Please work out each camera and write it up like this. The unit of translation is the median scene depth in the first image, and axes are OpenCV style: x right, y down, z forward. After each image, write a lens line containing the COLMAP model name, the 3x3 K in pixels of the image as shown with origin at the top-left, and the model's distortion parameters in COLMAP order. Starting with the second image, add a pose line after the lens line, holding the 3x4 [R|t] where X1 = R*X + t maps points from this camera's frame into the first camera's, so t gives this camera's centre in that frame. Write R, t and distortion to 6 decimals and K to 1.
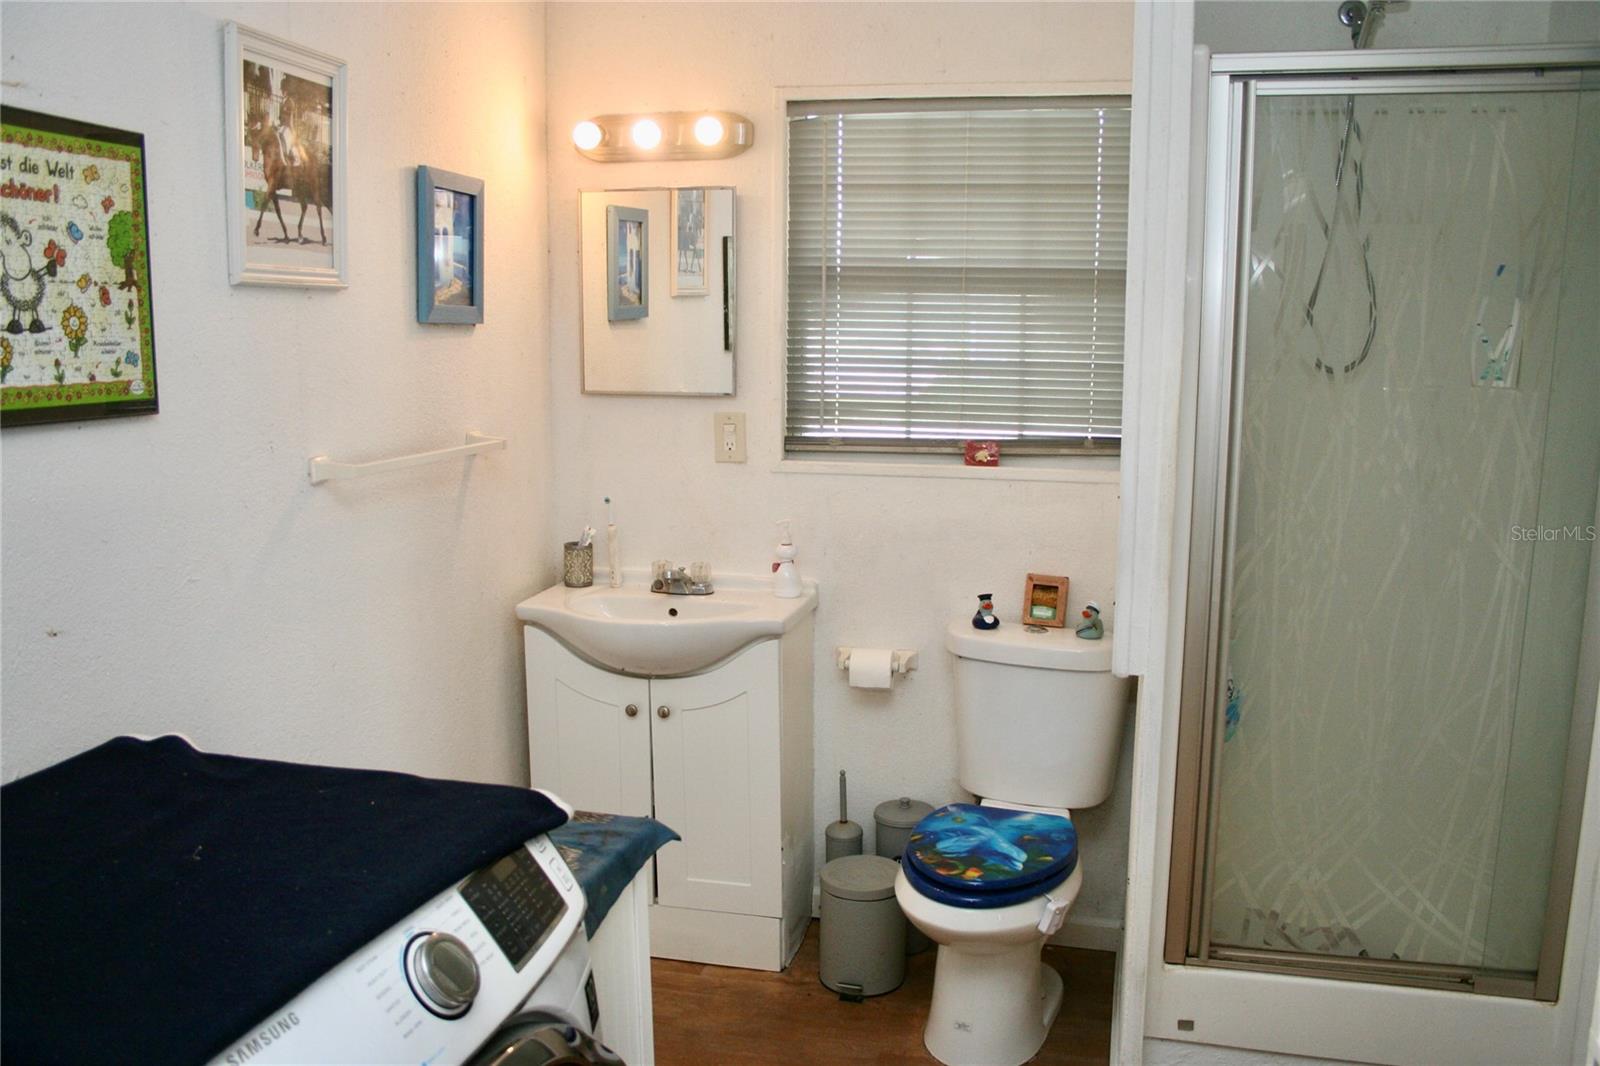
lens RADIAL K [[1343.3, 0, 793.8], [0, 1343.3, 549.3], [0, 0, 1]] dist [-0.149832, 0.109095]
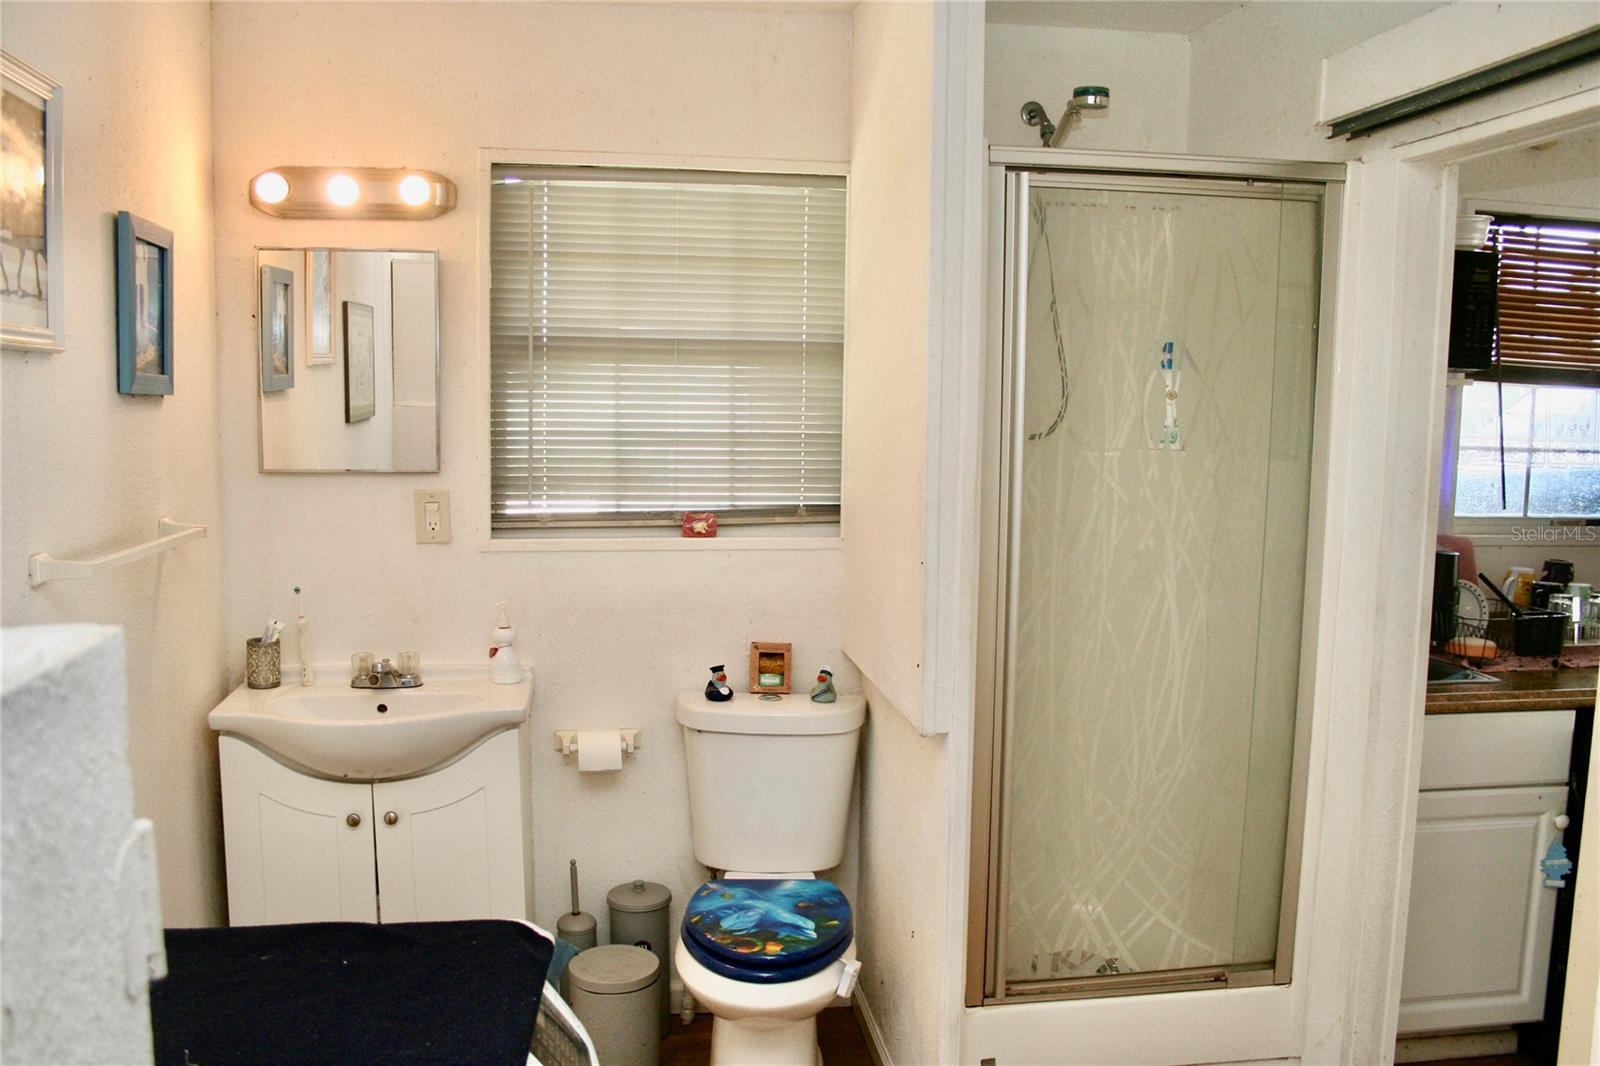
lens RADIAL K [[1343.3, 0, 812.8], [0, 1343.3, 543.6], [0, 0, 1]] dist [-0.149832, 0.109095]
pose [[0.920940, -0.036878, 0.387956, -0.233141], [0.057955, 0.997403, -0.042764, -0.013872], [-0.385372, 0.061867, 0.920685, 0.067373]]
